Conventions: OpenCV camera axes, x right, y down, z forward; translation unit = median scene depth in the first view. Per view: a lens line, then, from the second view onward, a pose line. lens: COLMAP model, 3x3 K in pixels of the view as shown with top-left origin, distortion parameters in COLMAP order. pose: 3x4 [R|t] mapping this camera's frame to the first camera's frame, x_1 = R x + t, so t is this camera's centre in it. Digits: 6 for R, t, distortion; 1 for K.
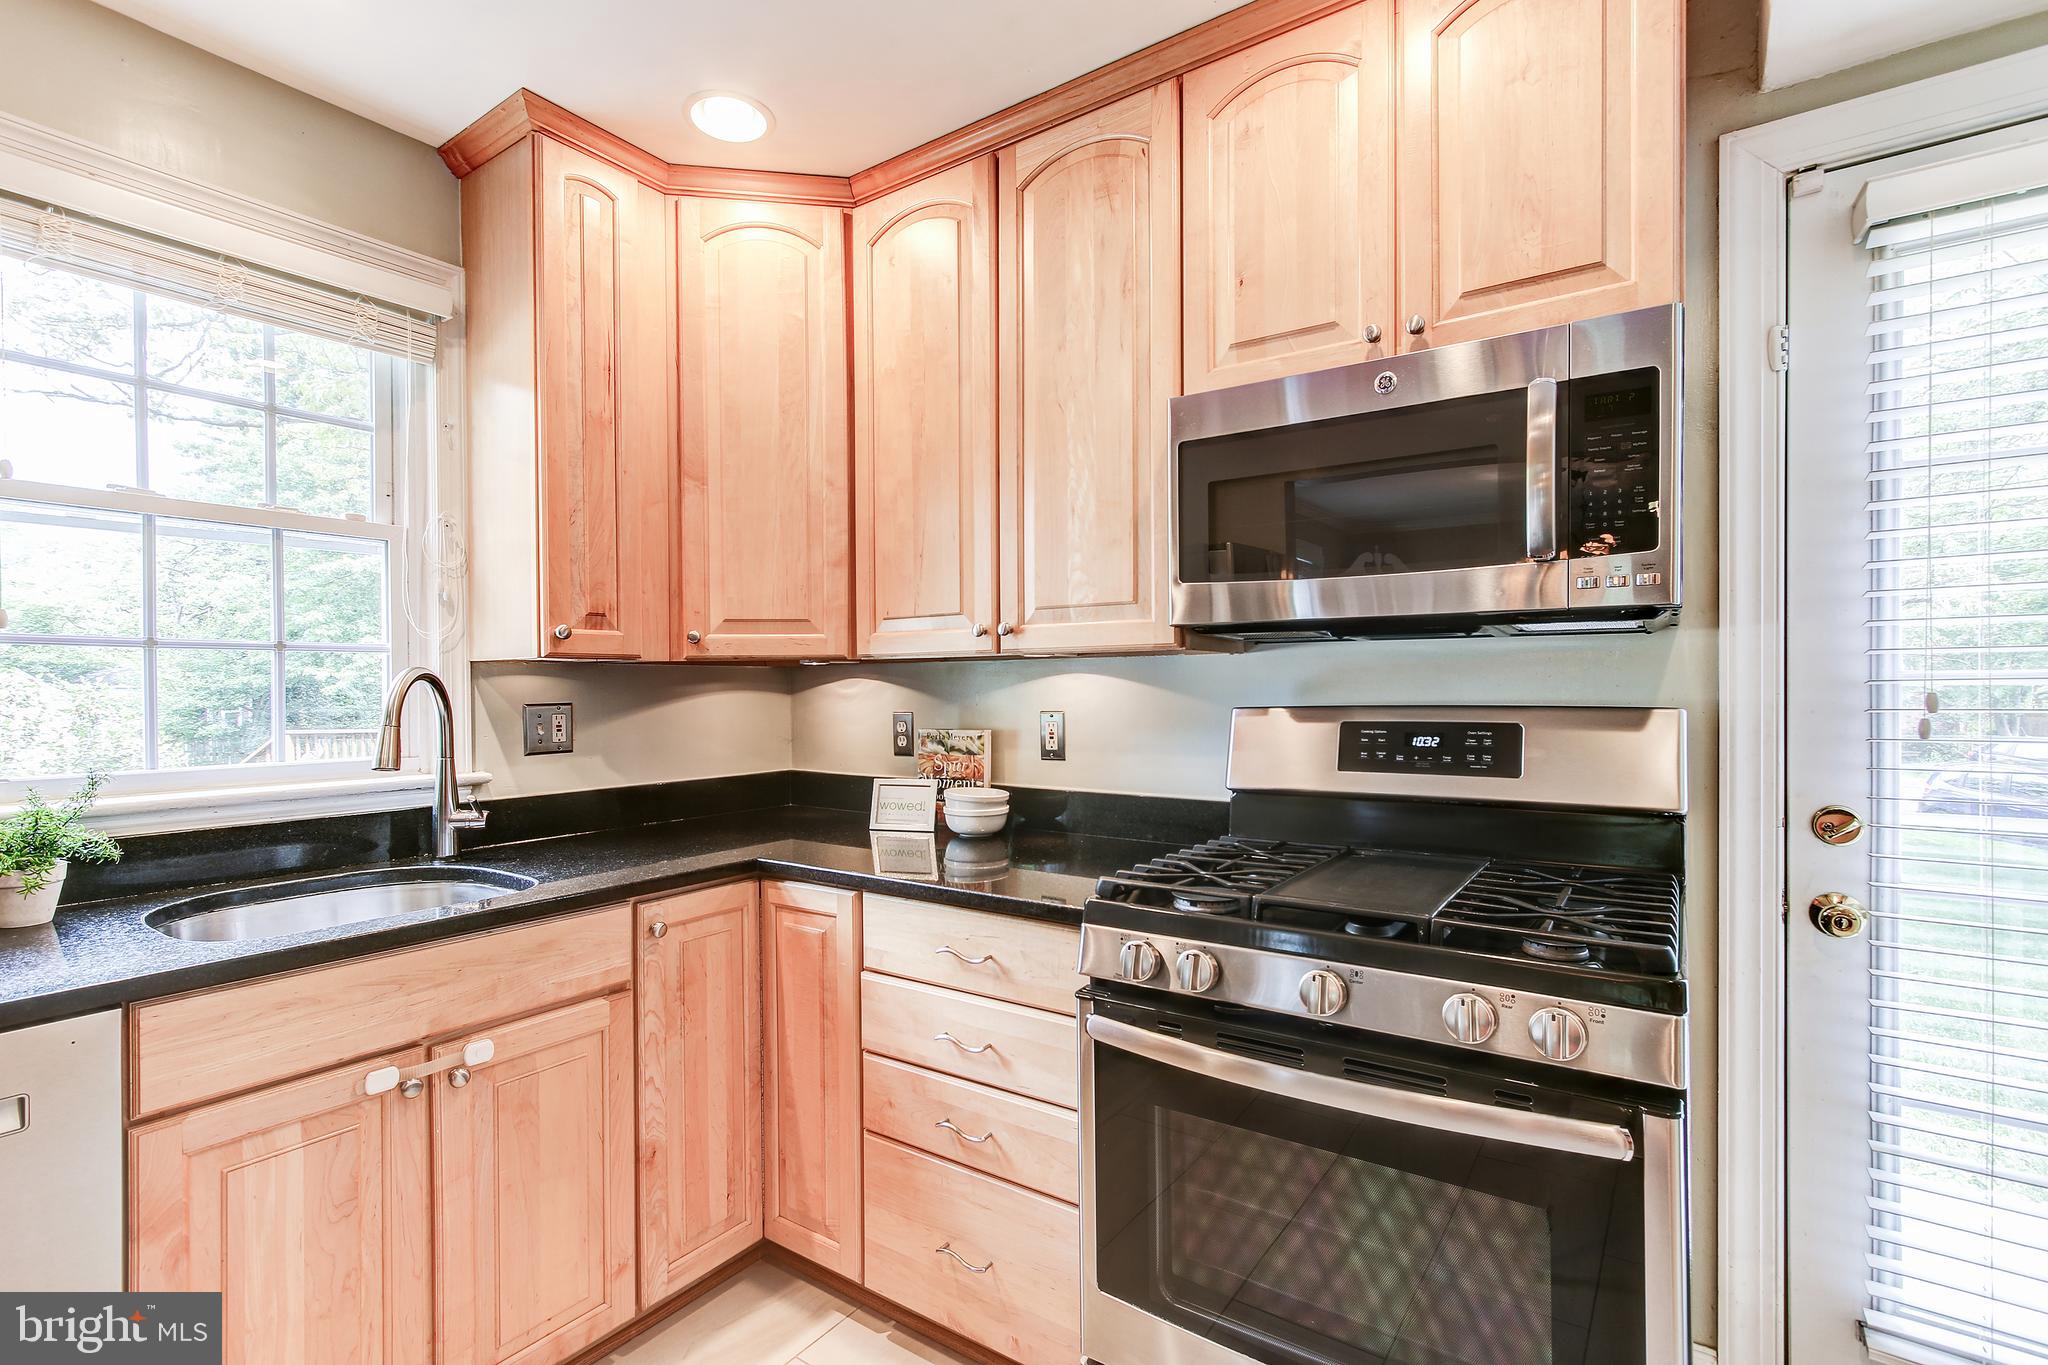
lens RADIAL K [[940.7, 0, 1028.9], [0, 940.7, 693.3], [0, 0, 1]] dist [-0.003538, 0.005857]
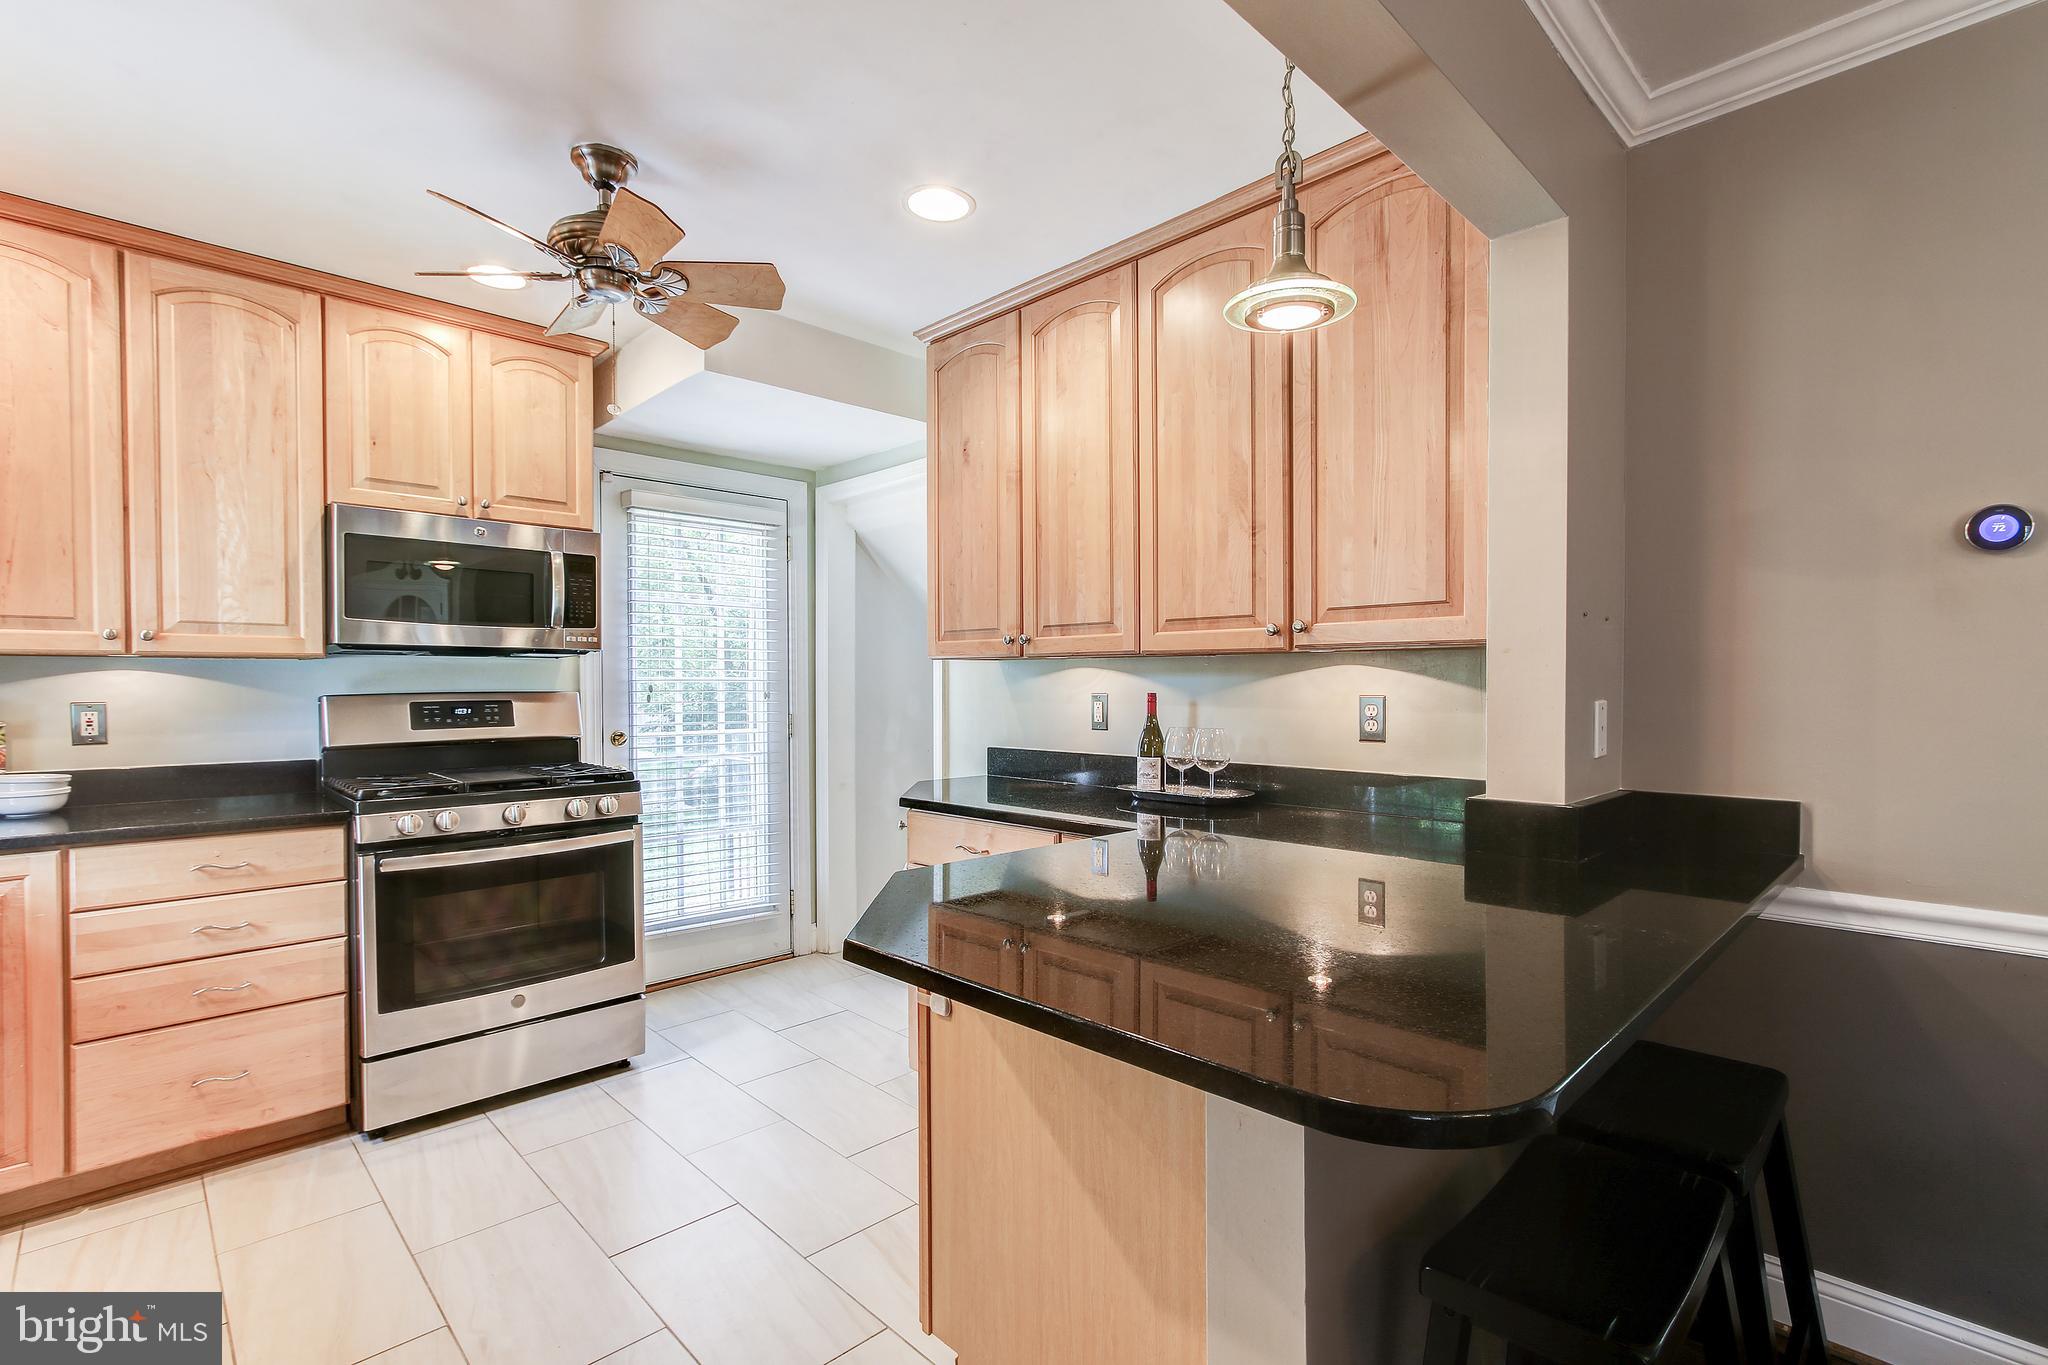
lens RADIAL K [[940.7, 0, 1028.9], [0, 940.7, 693.3], [0, 0, 1]] dist [-0.003538, 0.005857]
pose [[0.191126, -0.005163, 0.981552, -1.173643], [0.008737, 0.999955, 0.003559, 0.017854], [-0.981527, 0.007896, 0.191163, -0.463742]]
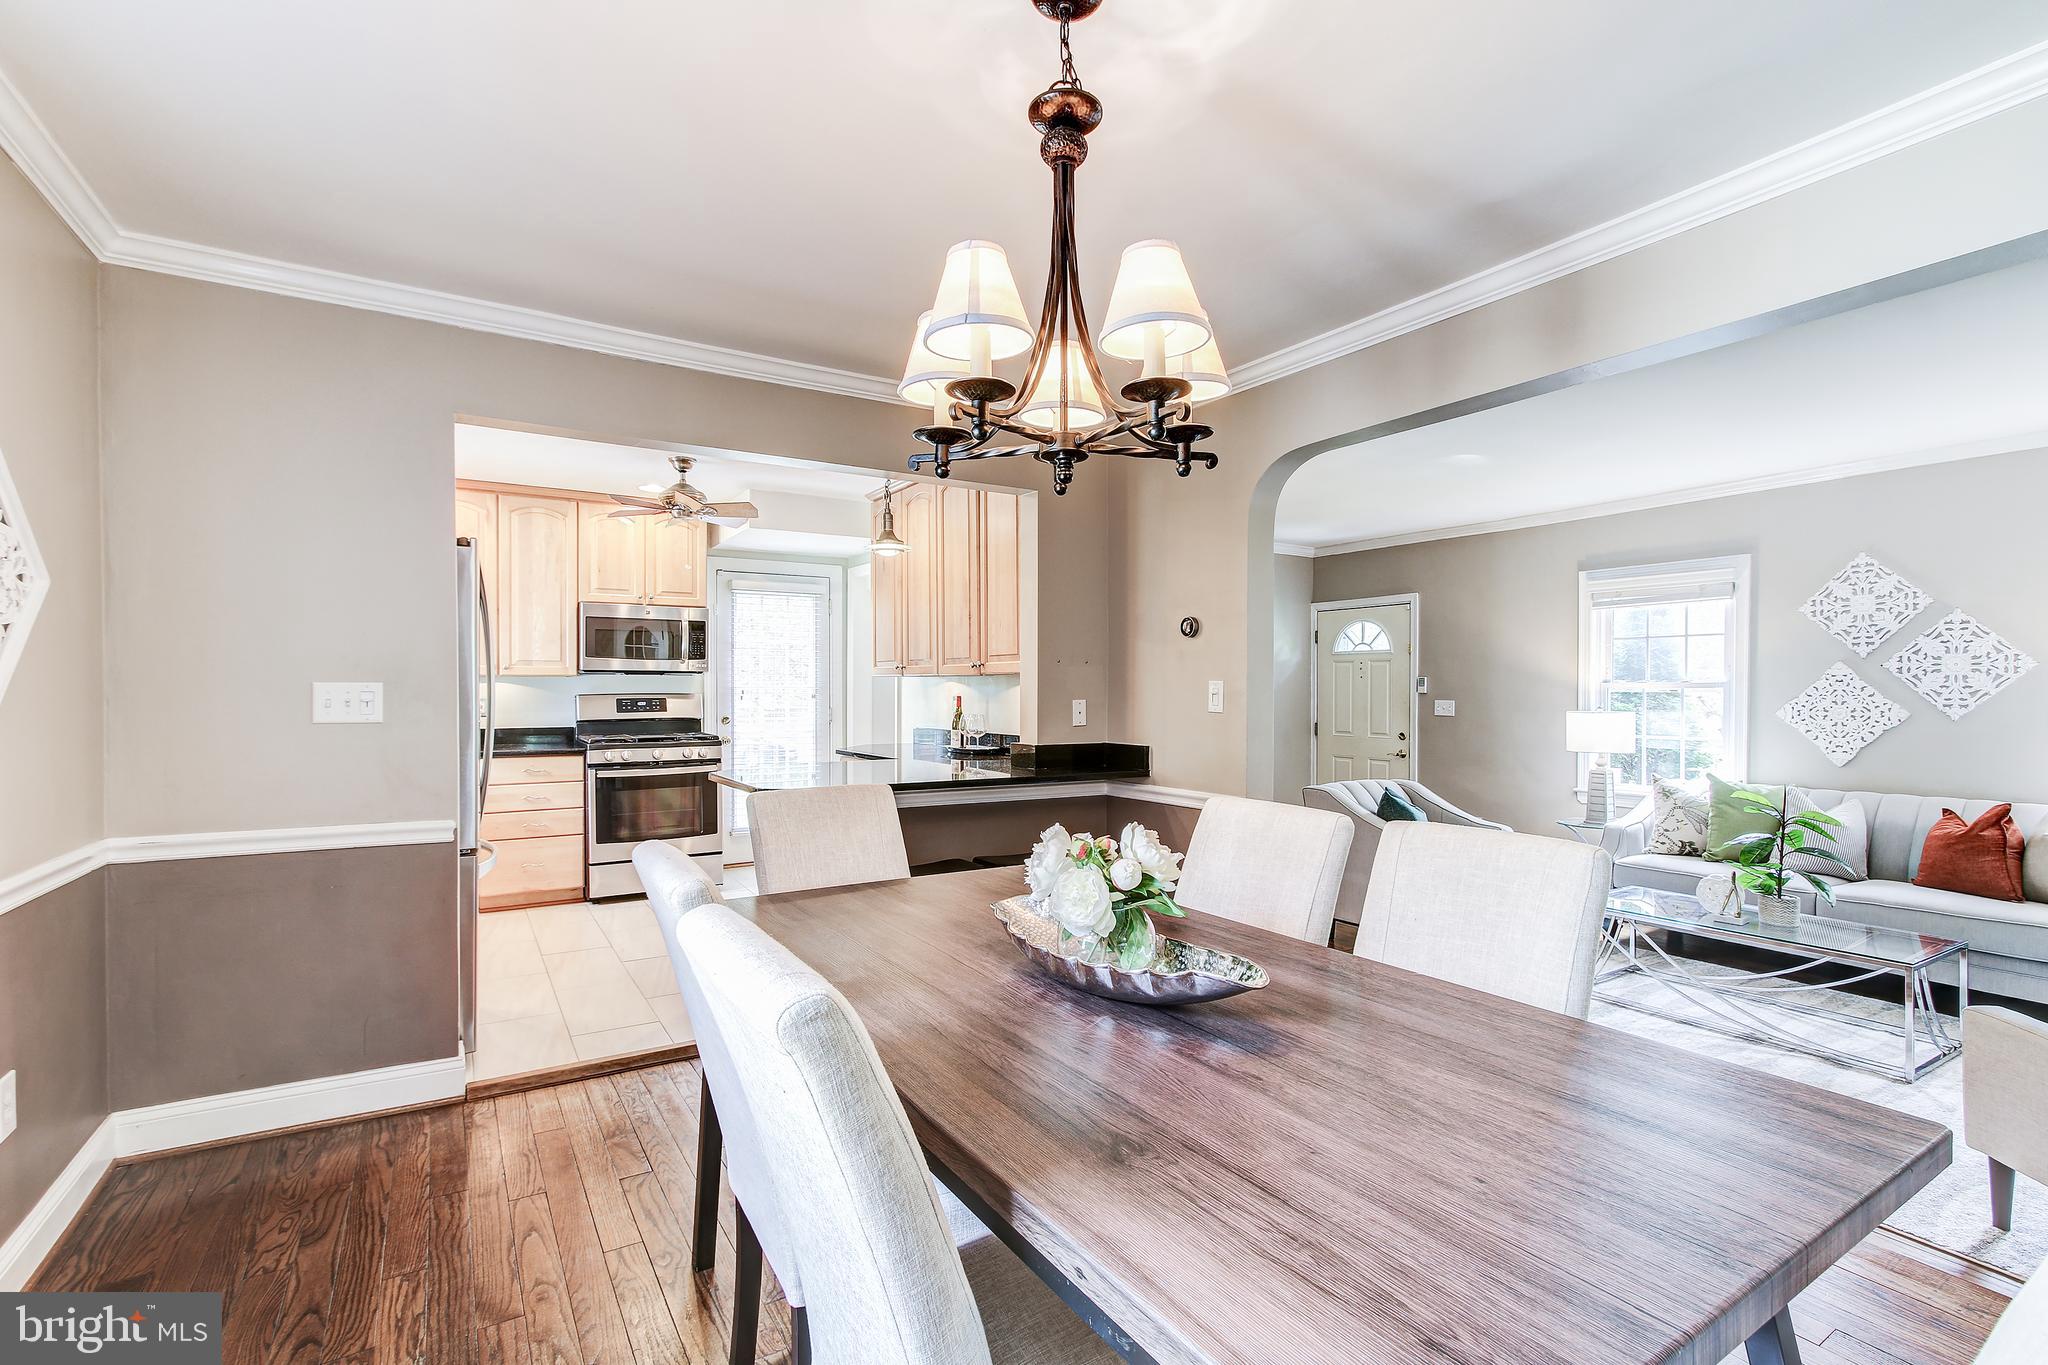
lens RADIAL K [[940.7, 0, 1028.9], [0, 940.7, 693.3], [0, 0, 1]] dist [-0.003538, 0.005857]
pose [[0.400423, 0.000378, 0.916331, -2.221385], [0.003231, 0.999993, -0.001825, 0.022633], [-0.916325, 0.003692, 0.400419, -1.757045]]
